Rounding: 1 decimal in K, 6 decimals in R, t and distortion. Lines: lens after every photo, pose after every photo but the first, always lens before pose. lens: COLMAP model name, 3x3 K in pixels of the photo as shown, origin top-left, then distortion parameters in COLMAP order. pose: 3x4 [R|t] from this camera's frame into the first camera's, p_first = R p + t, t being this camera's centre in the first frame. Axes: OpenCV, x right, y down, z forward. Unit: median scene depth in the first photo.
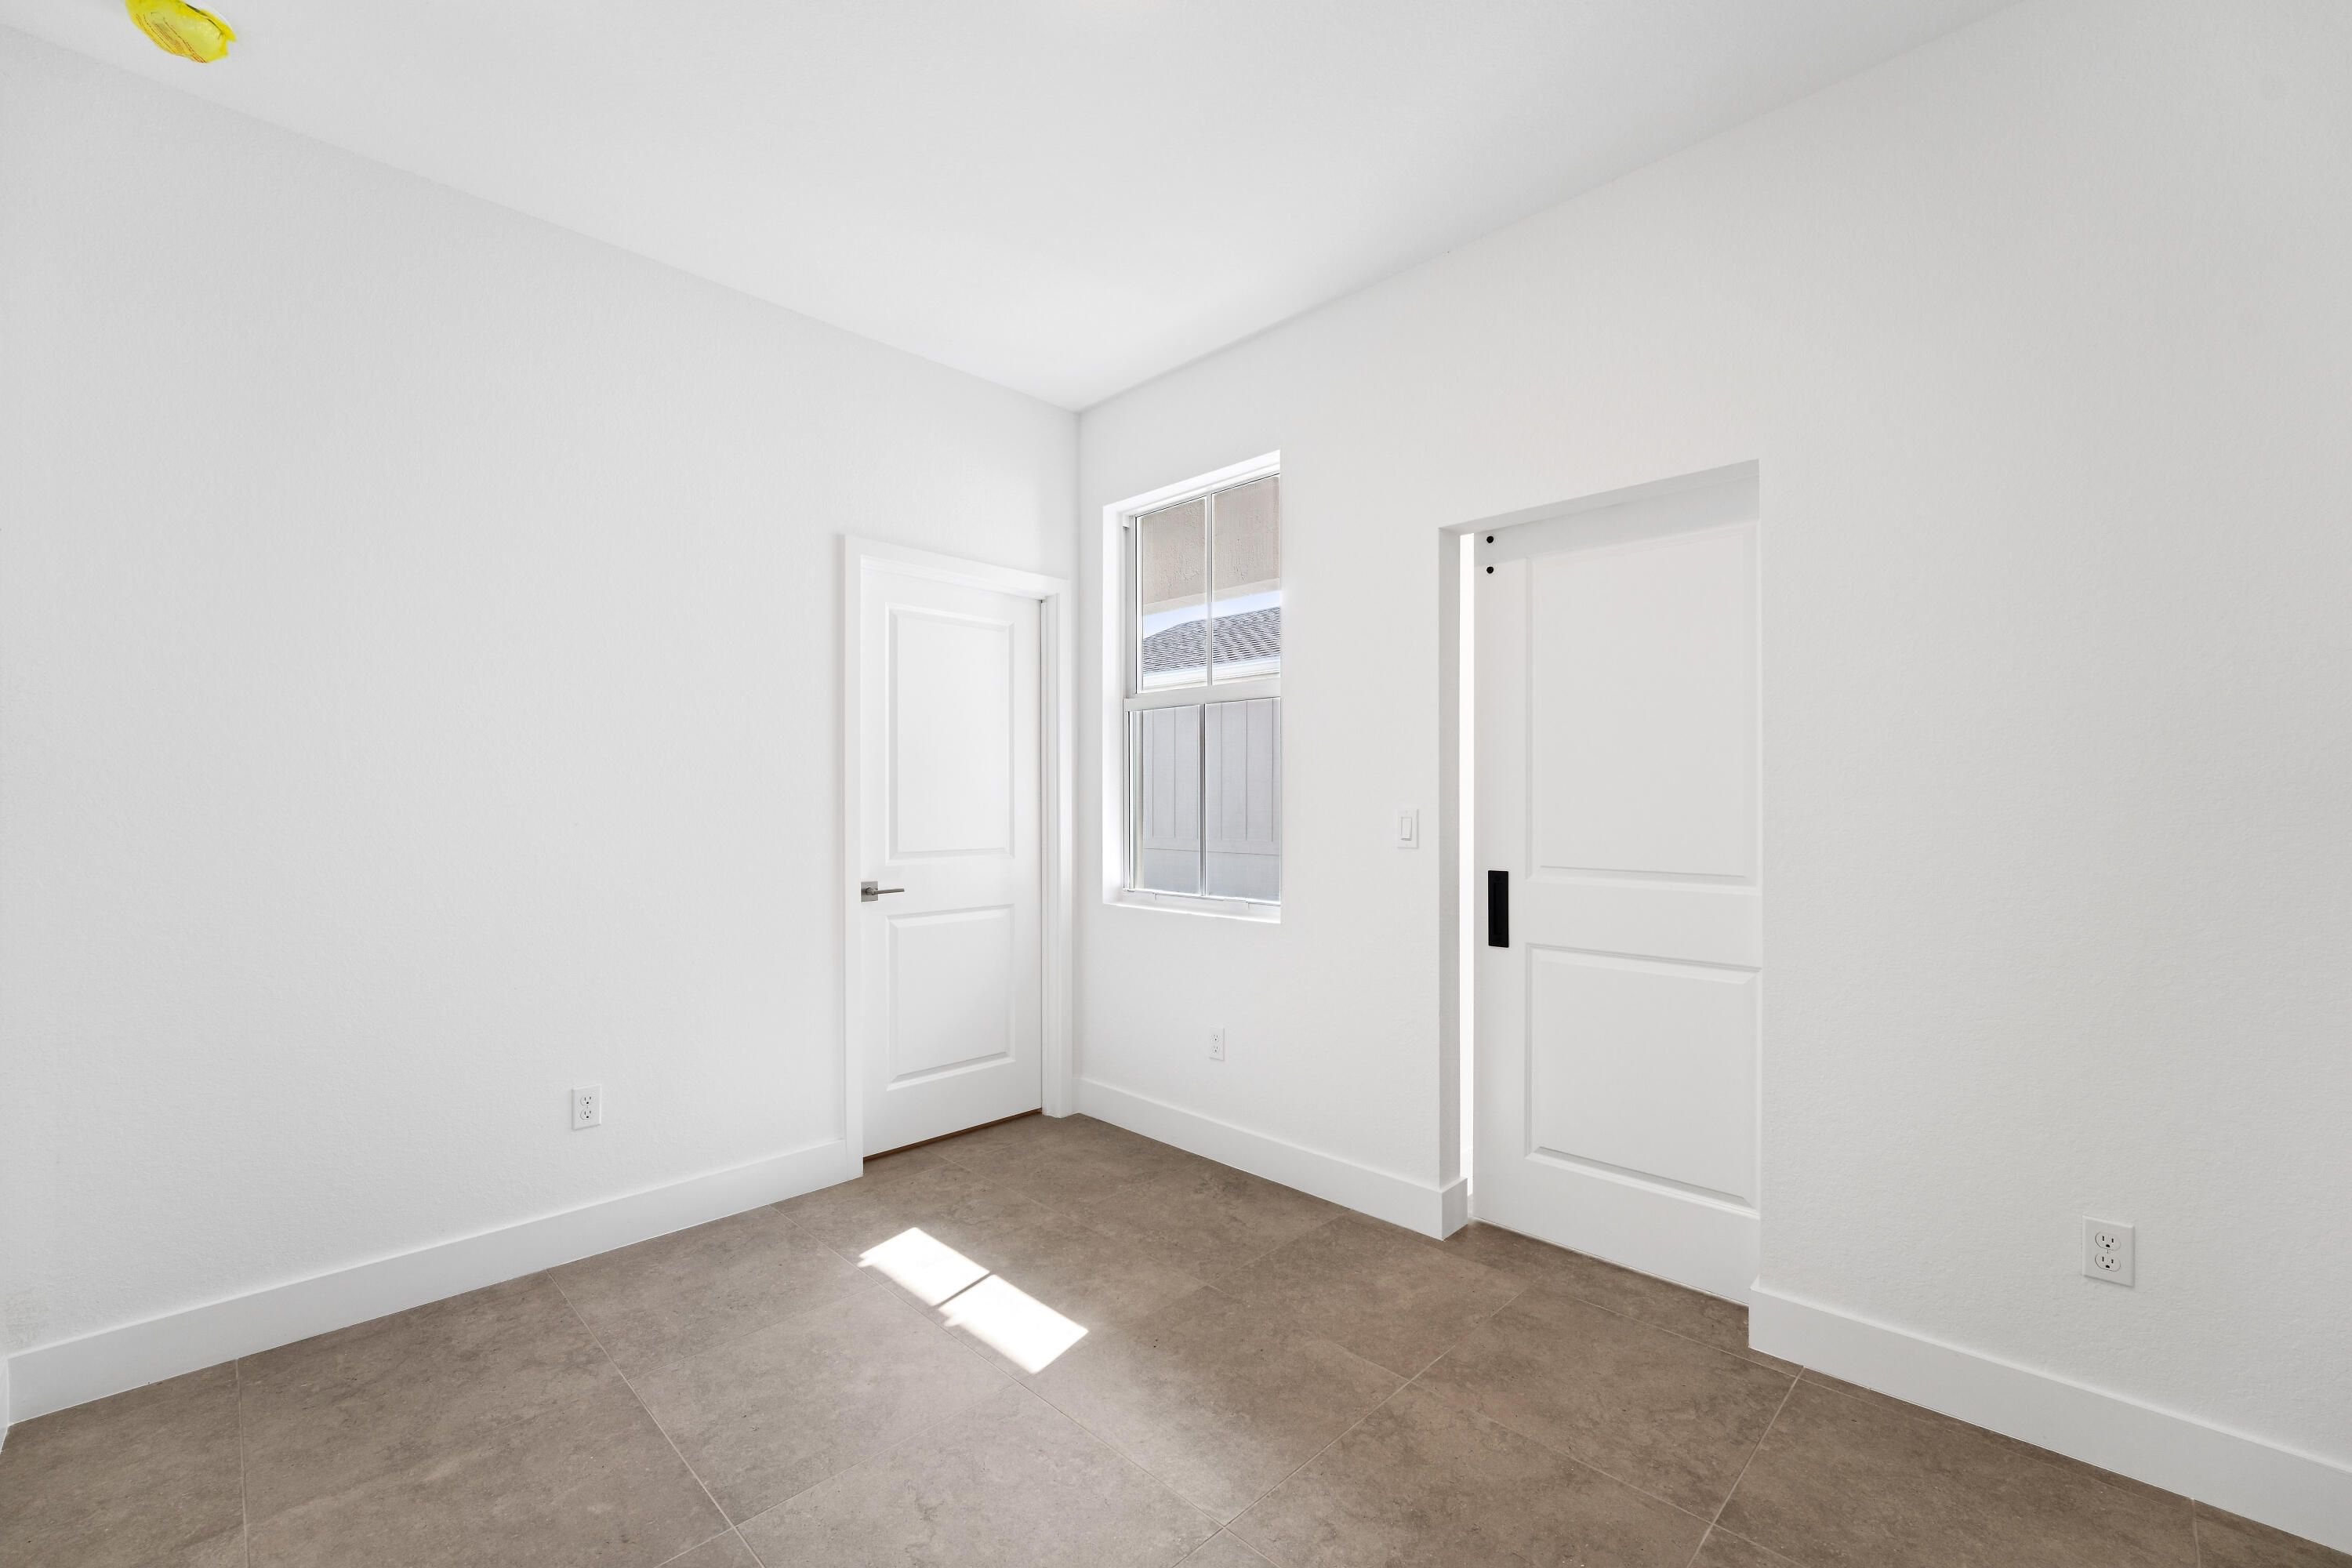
lens RADIAL K [[992.6, 0, 1190.7], [0, 992.6, 787.7], [0, 0, 1]] dist [-0.010055, 0.003446]
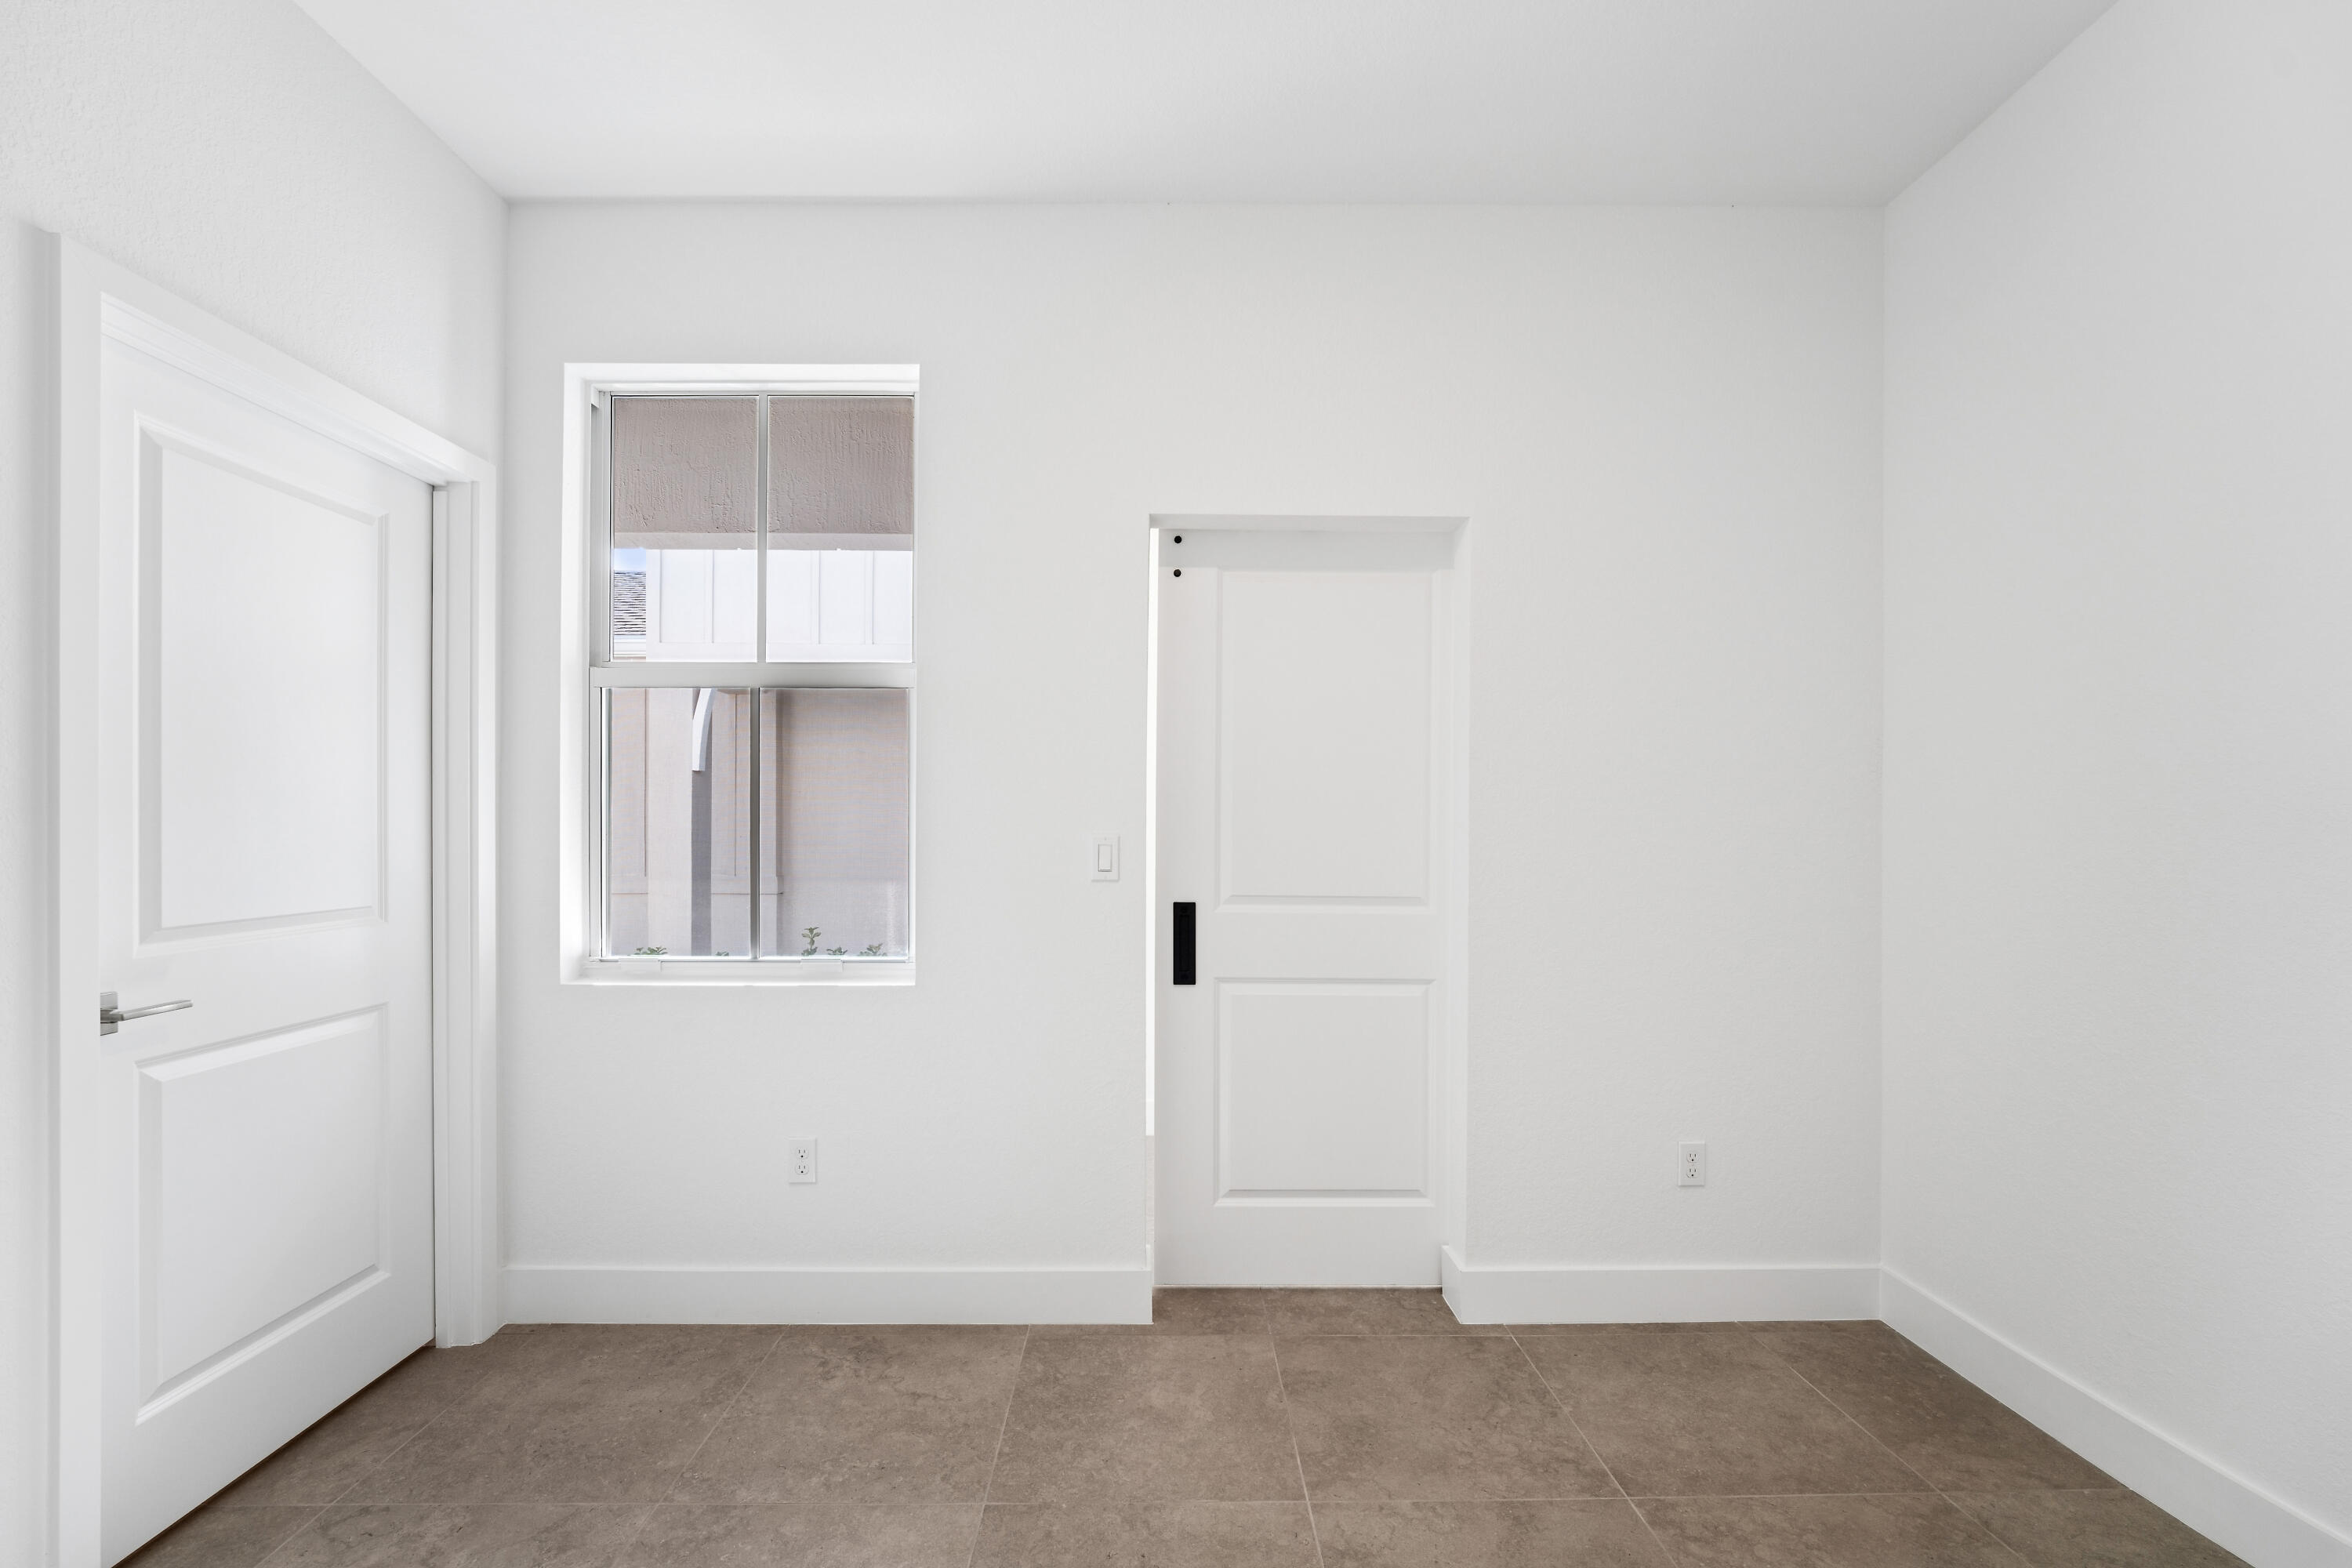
lens RADIAL K [[992.6, 0, 1274.5], [0, 992.6, 819.6], [0, 0, 1]] dist [-0.010055, 0.003446]
pose [[0.699697, 0.006893, 0.714407, -0.288051], [-0.012640, 0.999916, 0.002732, 0.003552], [-0.714328, -0.010942, 0.699725, 0.295158]]
